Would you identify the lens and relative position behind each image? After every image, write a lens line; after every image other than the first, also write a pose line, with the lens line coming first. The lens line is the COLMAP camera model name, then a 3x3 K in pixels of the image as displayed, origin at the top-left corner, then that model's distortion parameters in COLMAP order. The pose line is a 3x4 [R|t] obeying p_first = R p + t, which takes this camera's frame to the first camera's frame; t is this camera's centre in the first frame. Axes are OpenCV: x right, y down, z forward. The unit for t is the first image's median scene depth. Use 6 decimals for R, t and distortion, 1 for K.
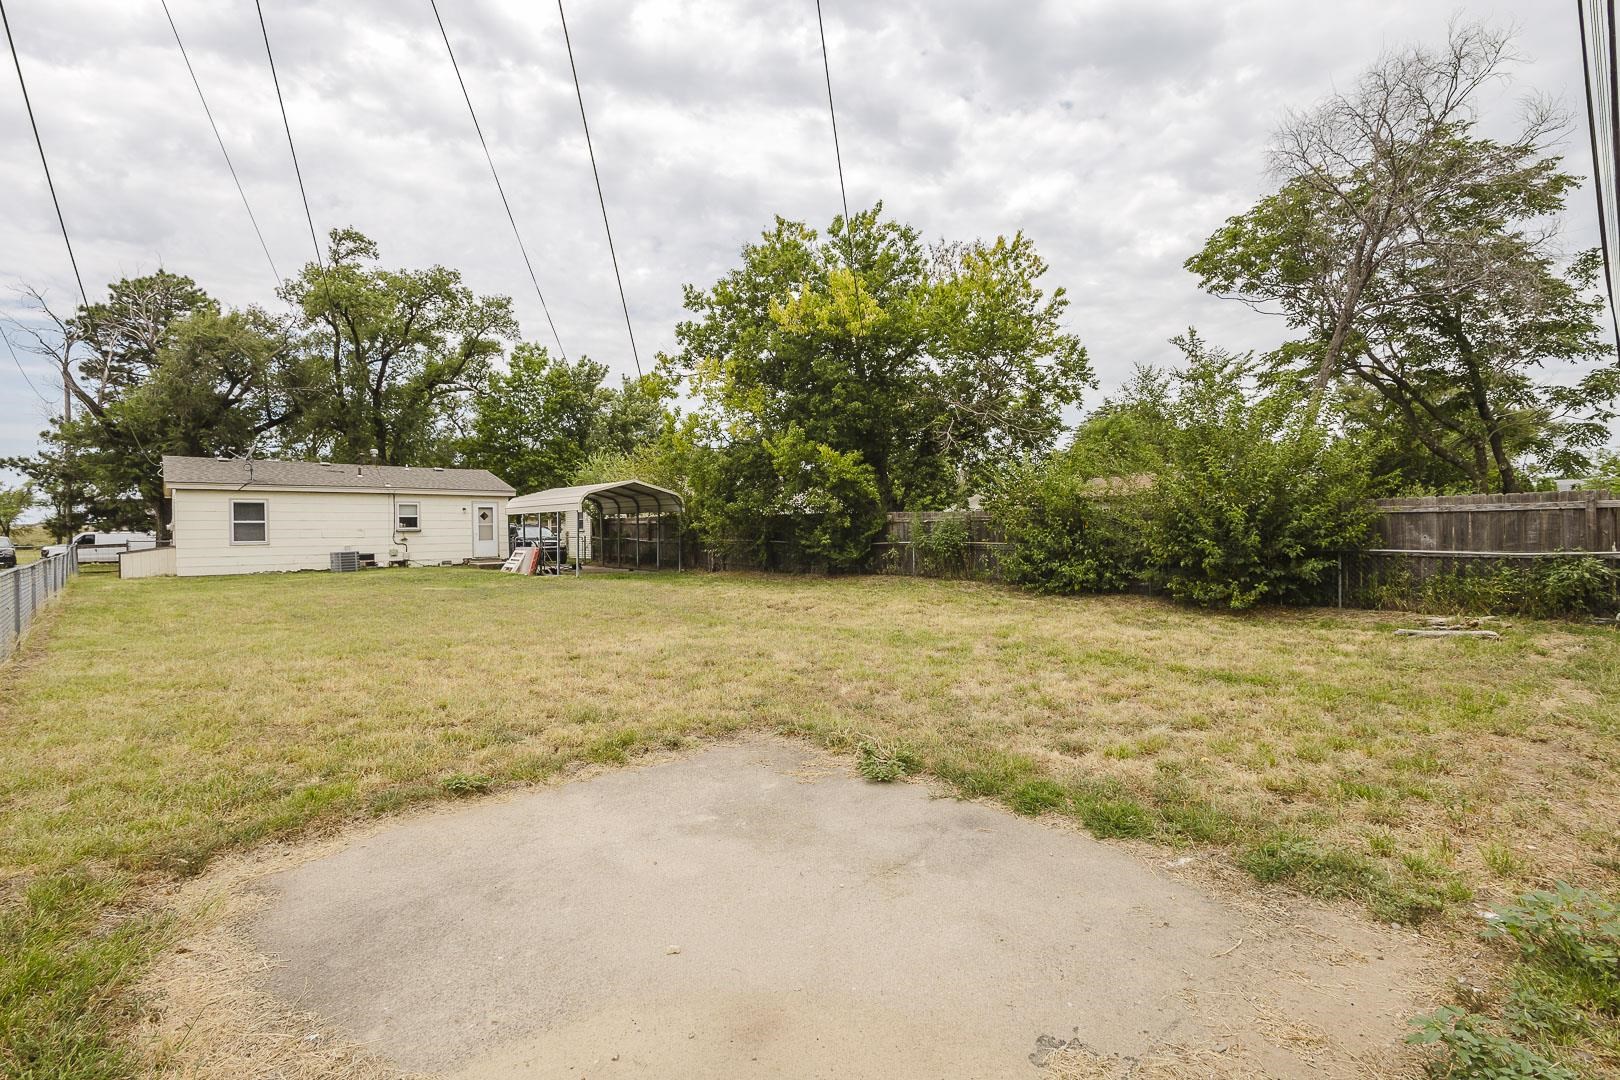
lens RADIAL K [[749.9, 0, 814.8], [0, 749.9, 542.3], [0, 0, 1]] dist [0.010013, 0.000575]
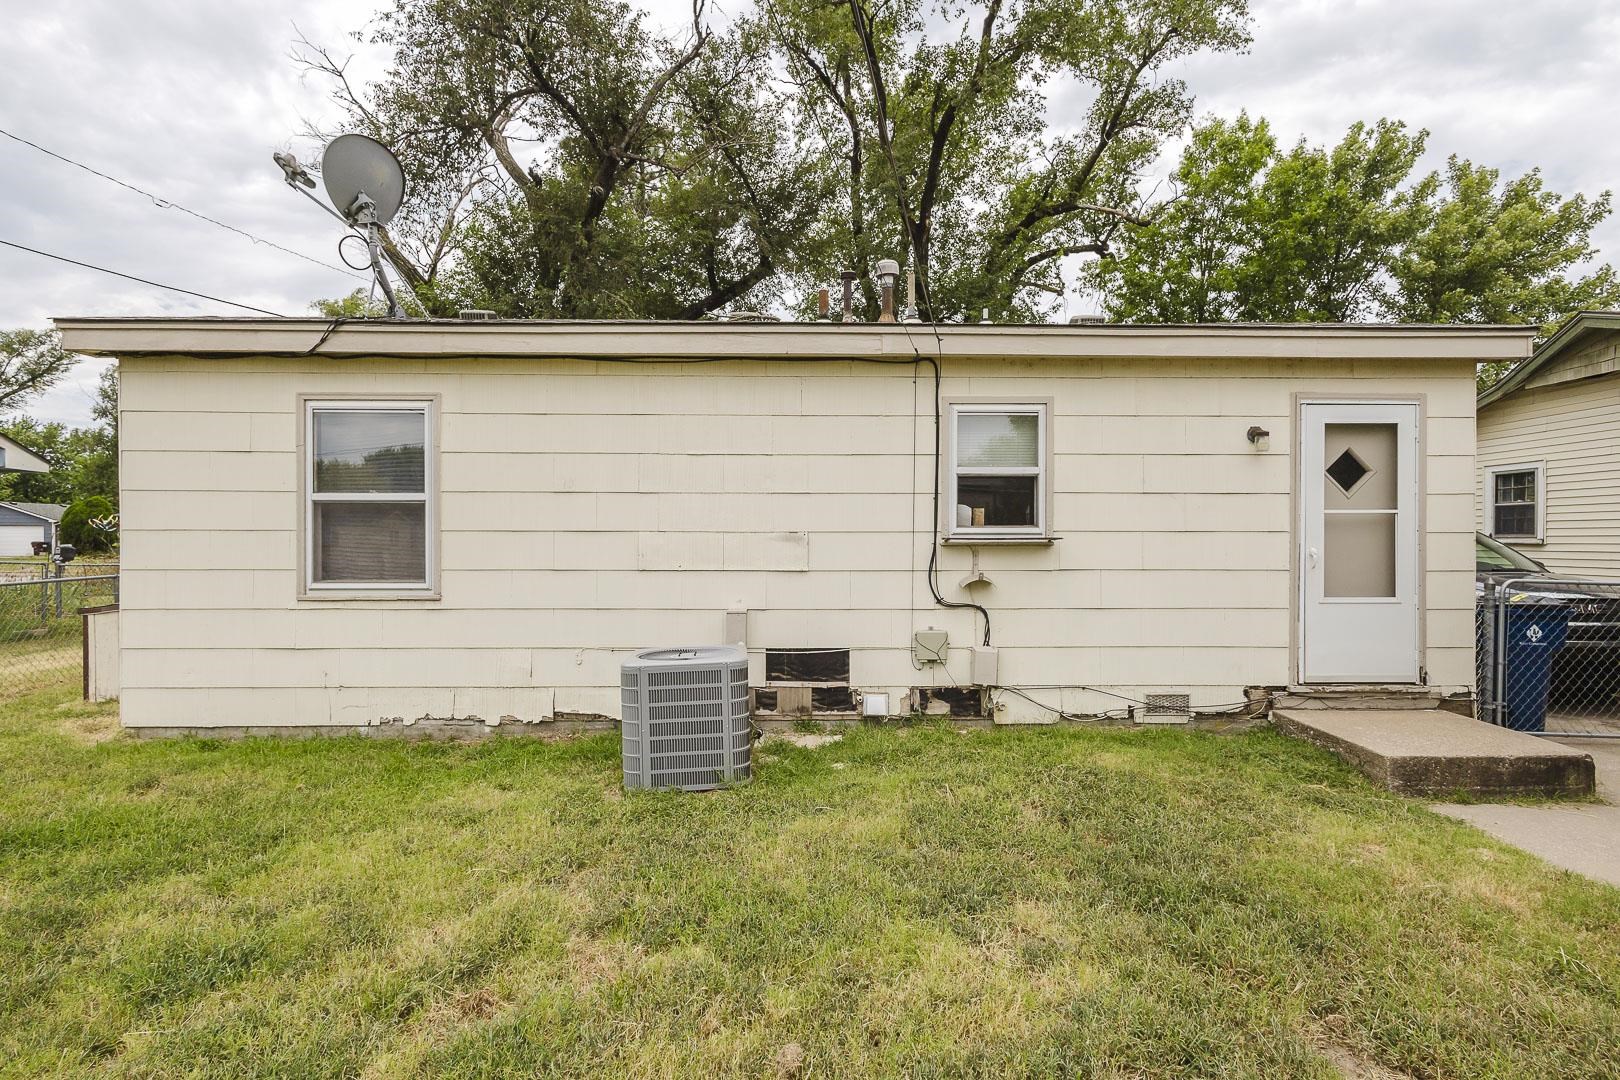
lens RADIAL K [[749.9, 0, 817.9], [0, 749.9, 541.1], [0, 0, 1]] dist [0.010013, 0.000575]
pose [[0.769321, 0.018455, -0.638596, -0.430972], [-0.019890, 0.999790, 0.004932, -0.014955], [0.638553, 0.008908, 0.769527, 0.782178]]
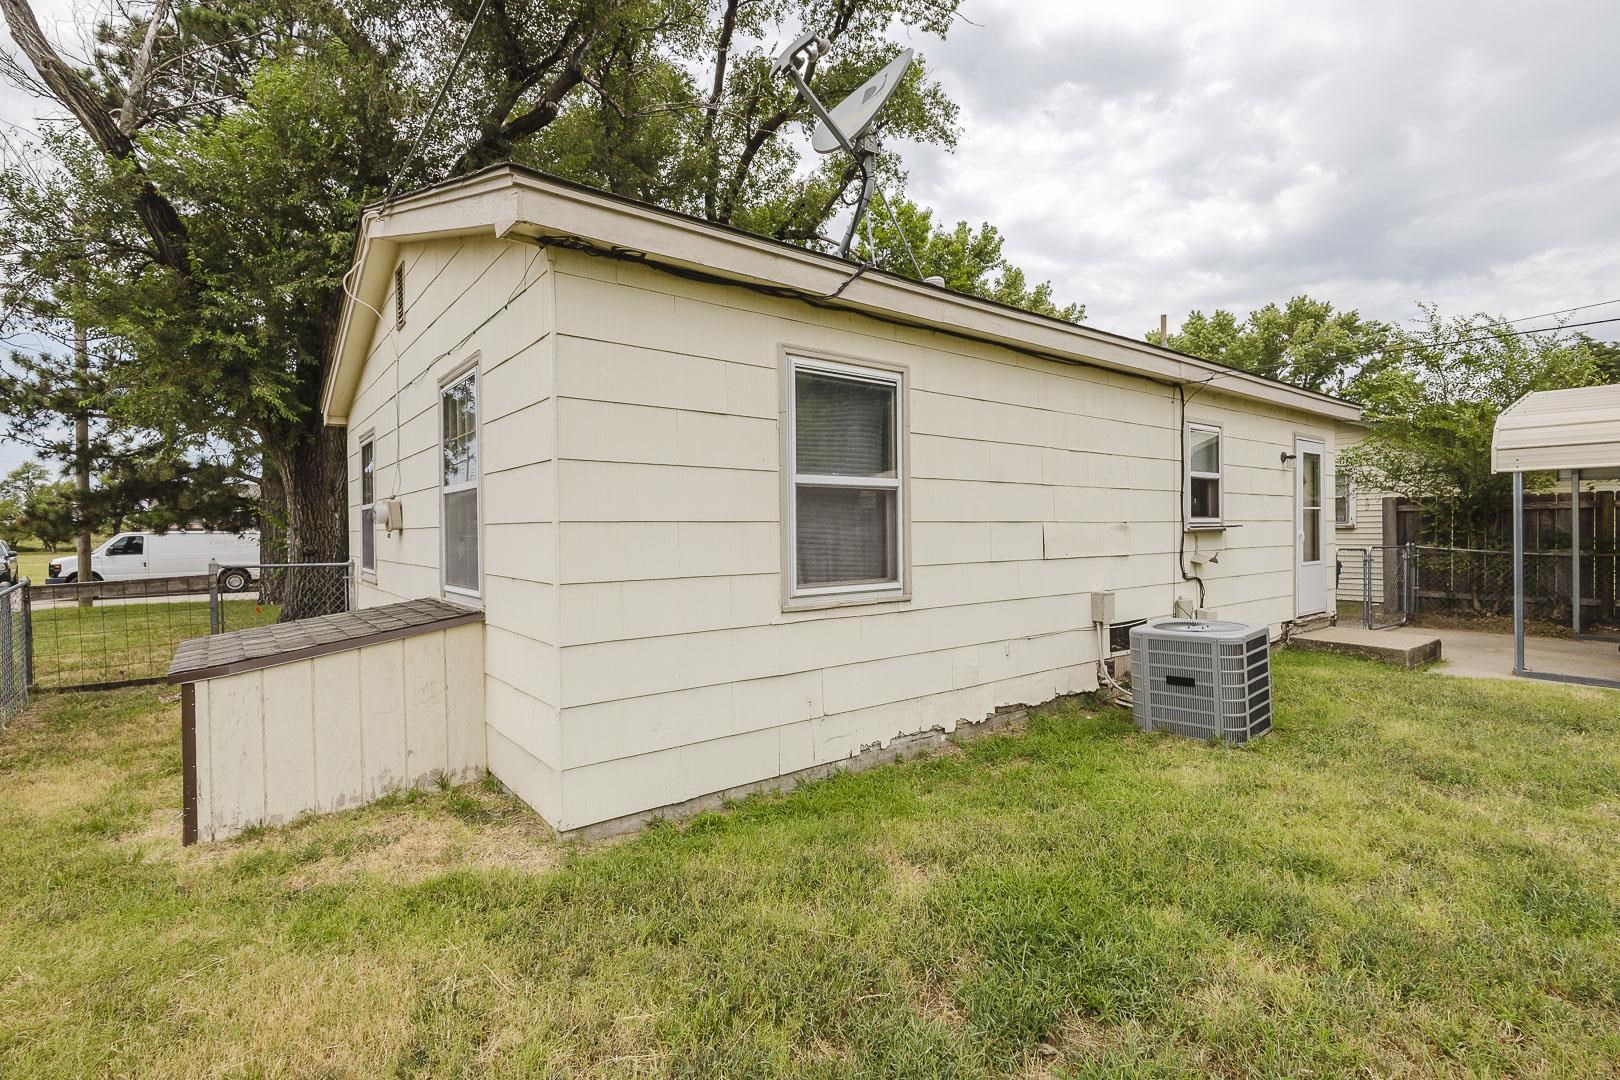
lens RADIAL K [[749.9, 0, 822.9], [0, 749.9, 540.7], [0, 0, 1]] dist [0.010013, 0.000575]
pose [[0.999075, 0.001012, -0.042993, -0.641094], [-0.001049, 0.999999, -0.000827, -0.010305], [0.042992, 0.000872, 0.999075, 0.698307]]
